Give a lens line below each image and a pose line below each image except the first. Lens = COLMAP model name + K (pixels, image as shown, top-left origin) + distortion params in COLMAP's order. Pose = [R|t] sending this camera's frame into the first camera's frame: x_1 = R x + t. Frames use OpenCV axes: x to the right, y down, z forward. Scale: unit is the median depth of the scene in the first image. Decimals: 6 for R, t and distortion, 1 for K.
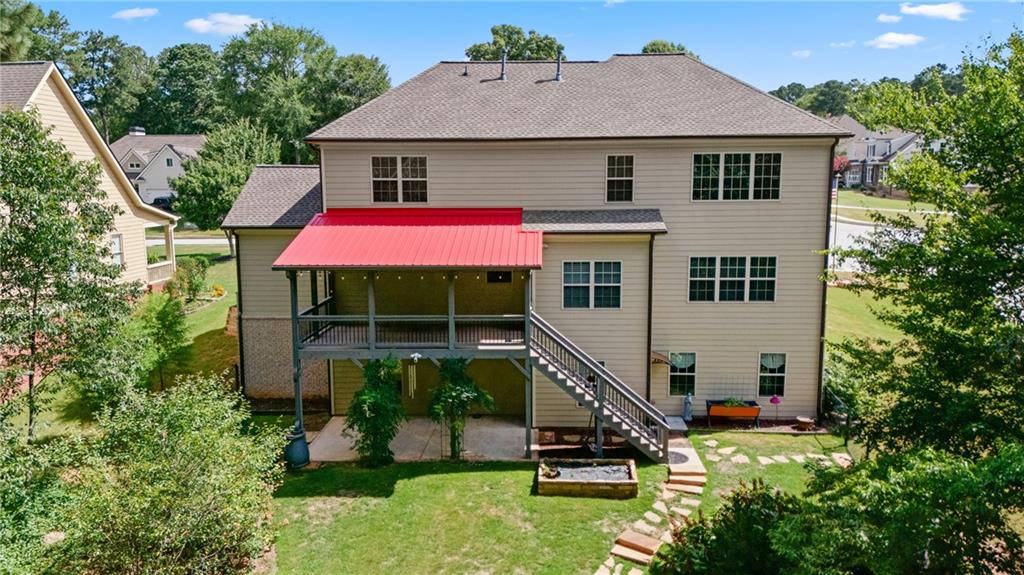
lens RADIAL K [[753.2, 0, 512.9], [0, 753.2, 282.3], [0, 0, 1]] dist [0.038194, -0.009384]
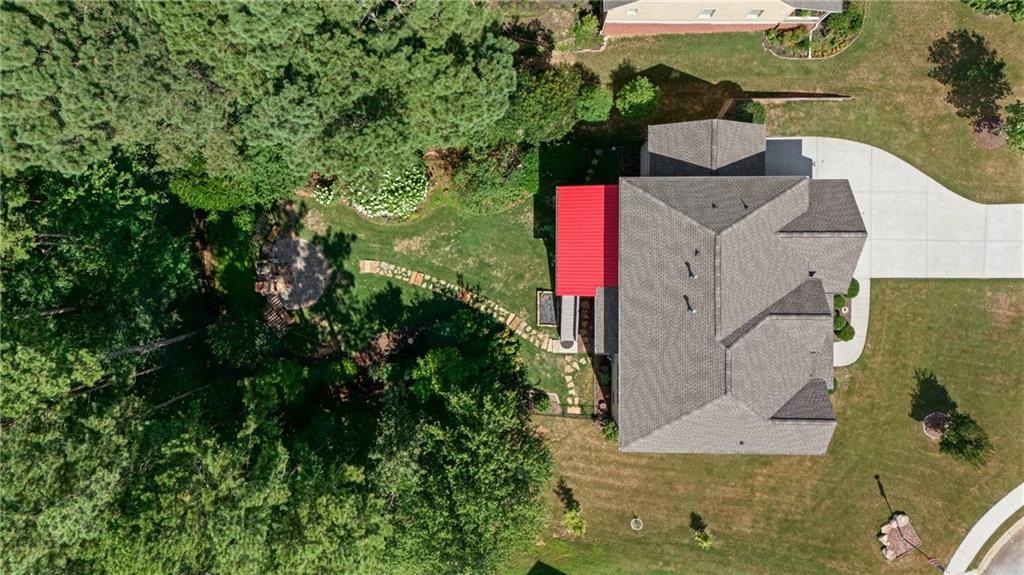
lens RADIAL K [[753.2, 0, 509.9], [0, 753.2, 288.5], [0, 0, 1]] dist [0.038194, -0.009384]
pose [[0.028480, 0.999142, 0.030052, -0.057098], [-0.100437, -0.027052, 0.994576, -2.262382], [0.994536, -0.031344, 0.099581, 0.537570]]
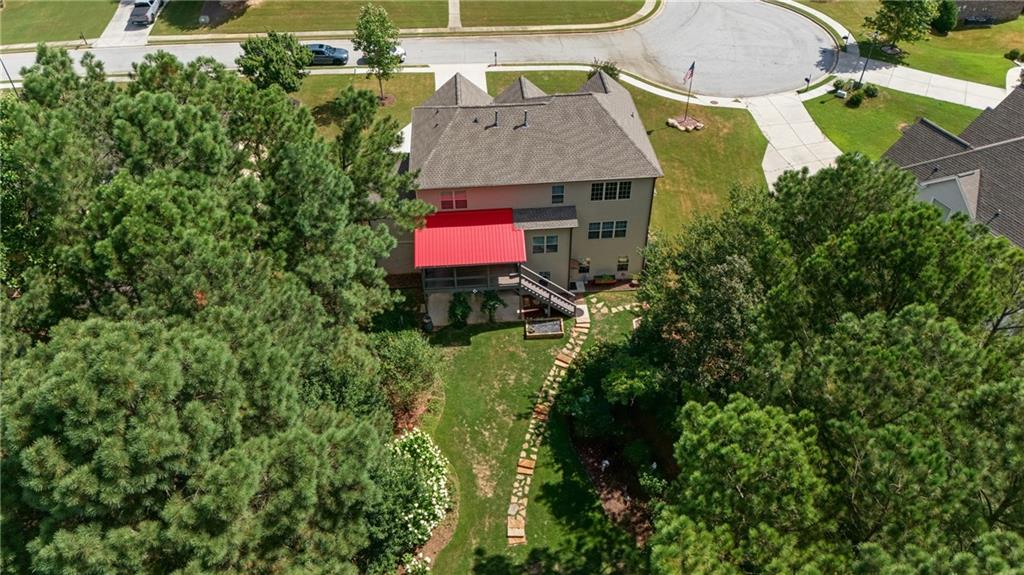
lens RADIAL K [[753.2, 0, 510.6], [0, 753.2, 286.5], [0, 0, 1]] dist [0.038194, -0.009384]
pose [[0.994451, -0.074153, 0.074628, -0.182492], [0.022765, 0.844229, 0.535500, -1.143447], [-0.102712, -0.530829, 0.841232, -0.992809]]
